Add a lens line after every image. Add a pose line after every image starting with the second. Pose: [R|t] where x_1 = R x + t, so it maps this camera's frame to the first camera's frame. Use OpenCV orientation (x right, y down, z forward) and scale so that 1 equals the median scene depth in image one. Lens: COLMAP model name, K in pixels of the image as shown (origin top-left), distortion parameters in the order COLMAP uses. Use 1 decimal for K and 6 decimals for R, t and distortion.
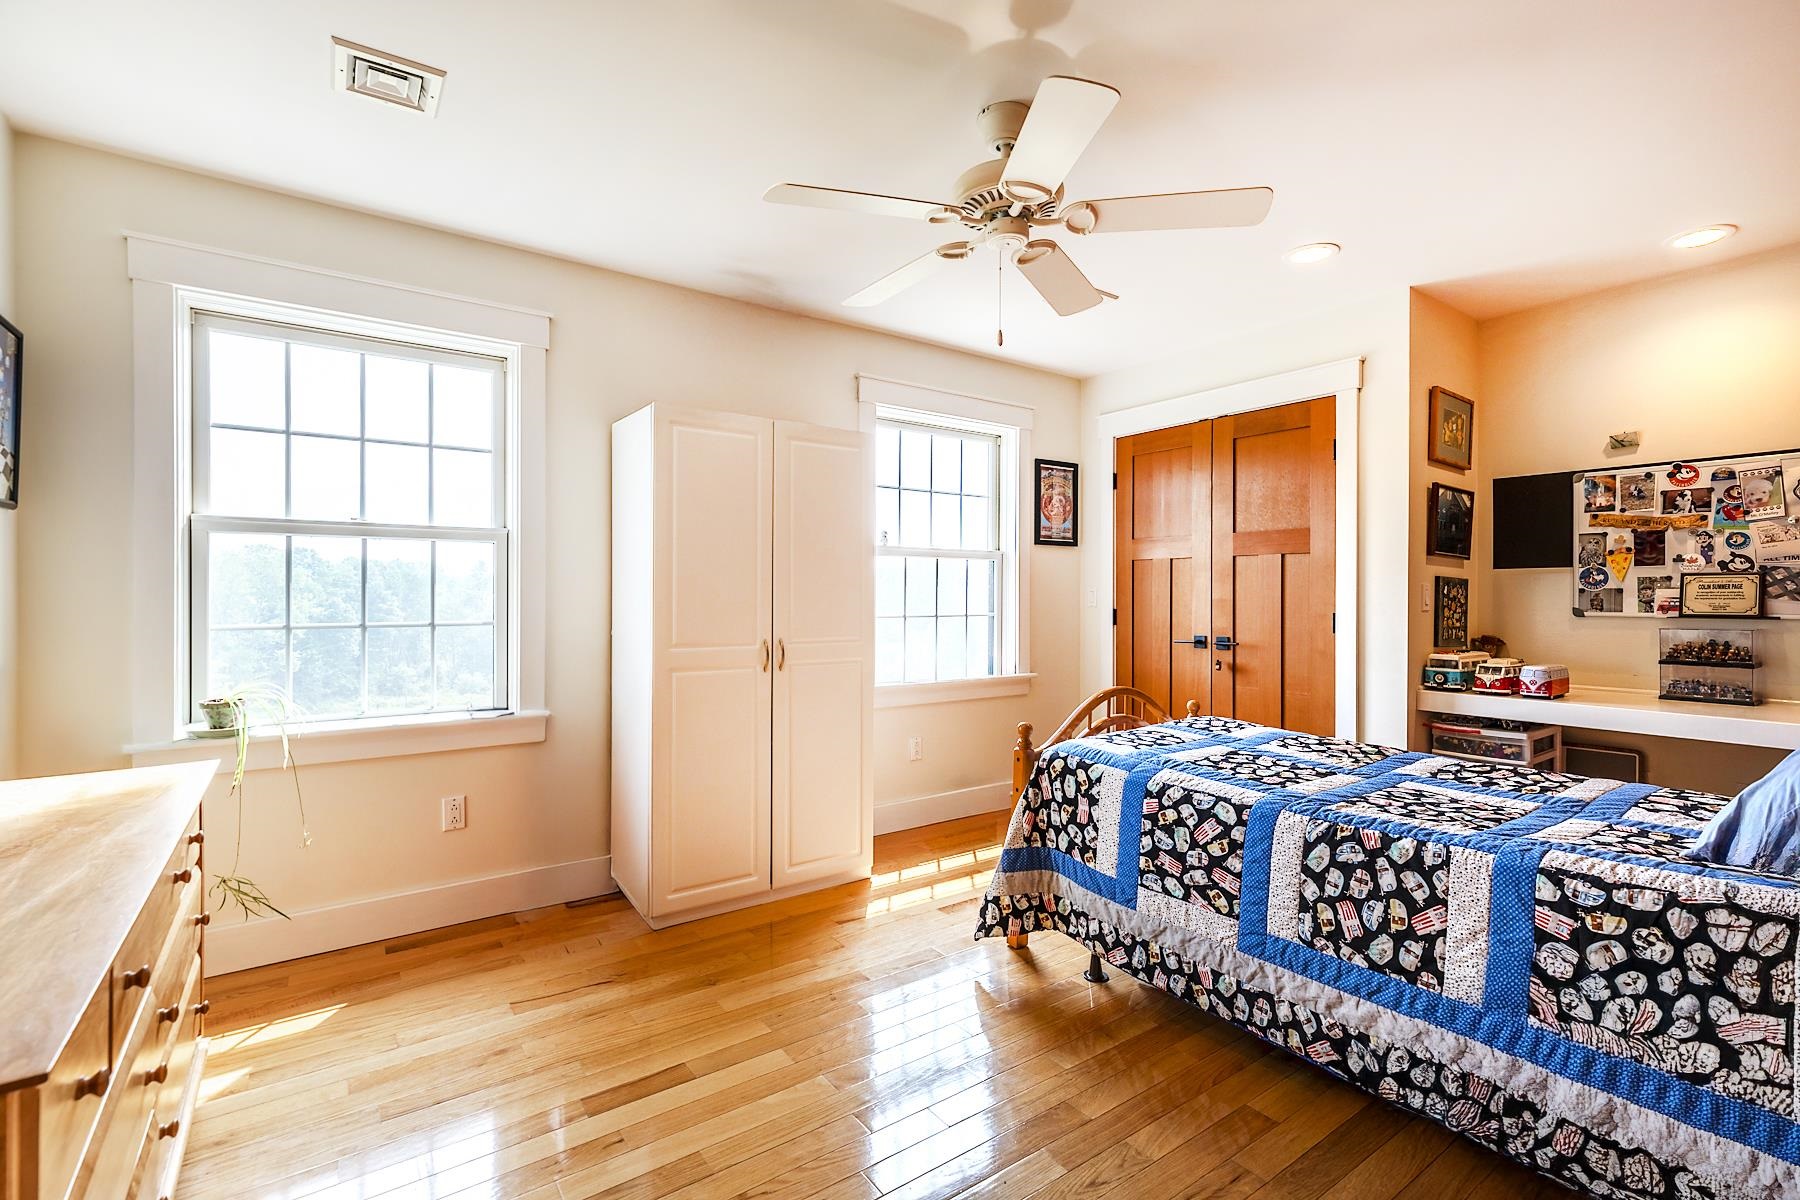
lens RADIAL K [[832.6, 0, 904.1], [0, 832.6, 597.4], [0, 0, 1]] dist [0.006773, -0.000641]
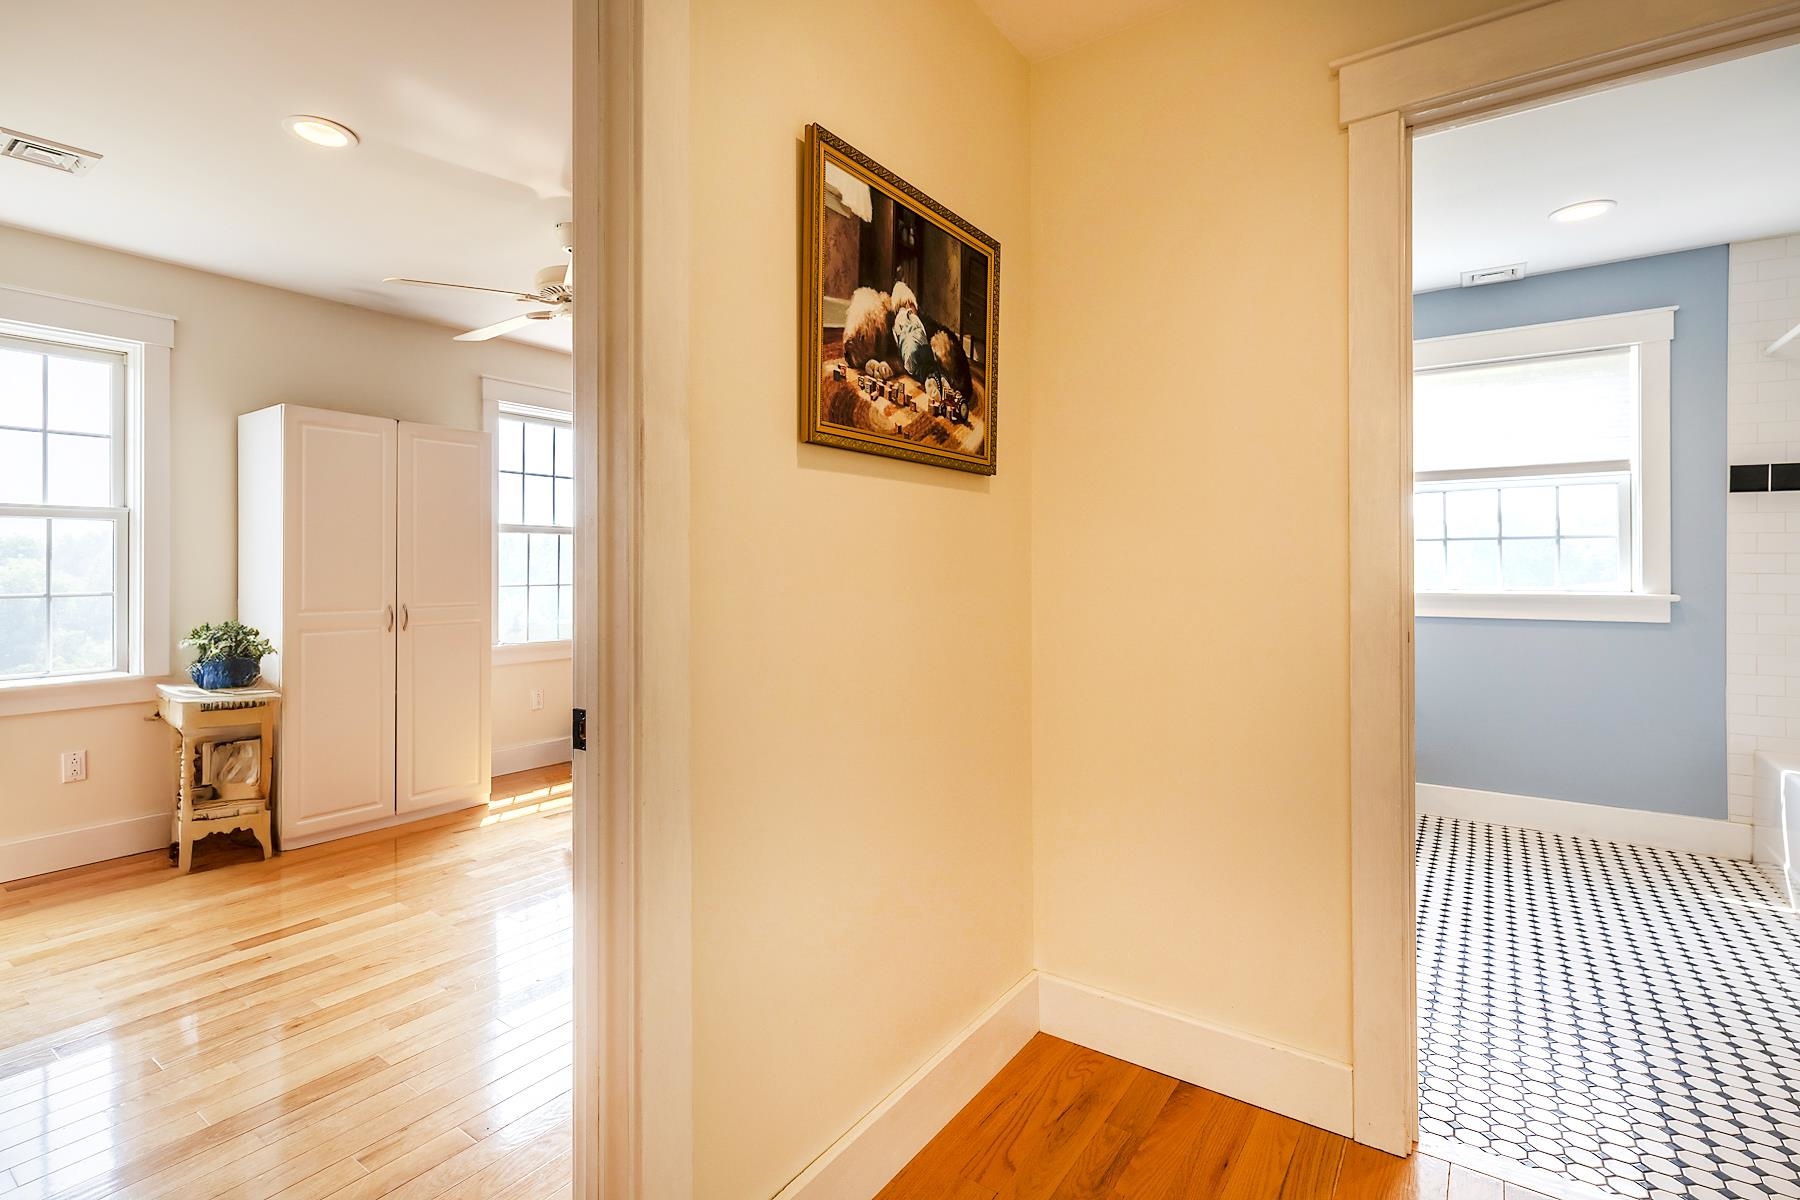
lens RADIAL K [[832.6, 0, 823.6], [0, 832.6, 562.4], [0, 0, 1]] dist [0.006773, -0.000641]
pose [[0.953785, -0.001923, 0.300484, 0.067606], [0.003992, 0.999972, -0.006273, -0.000374], [-0.300464, 0.007182, 0.953766, -0.327928]]
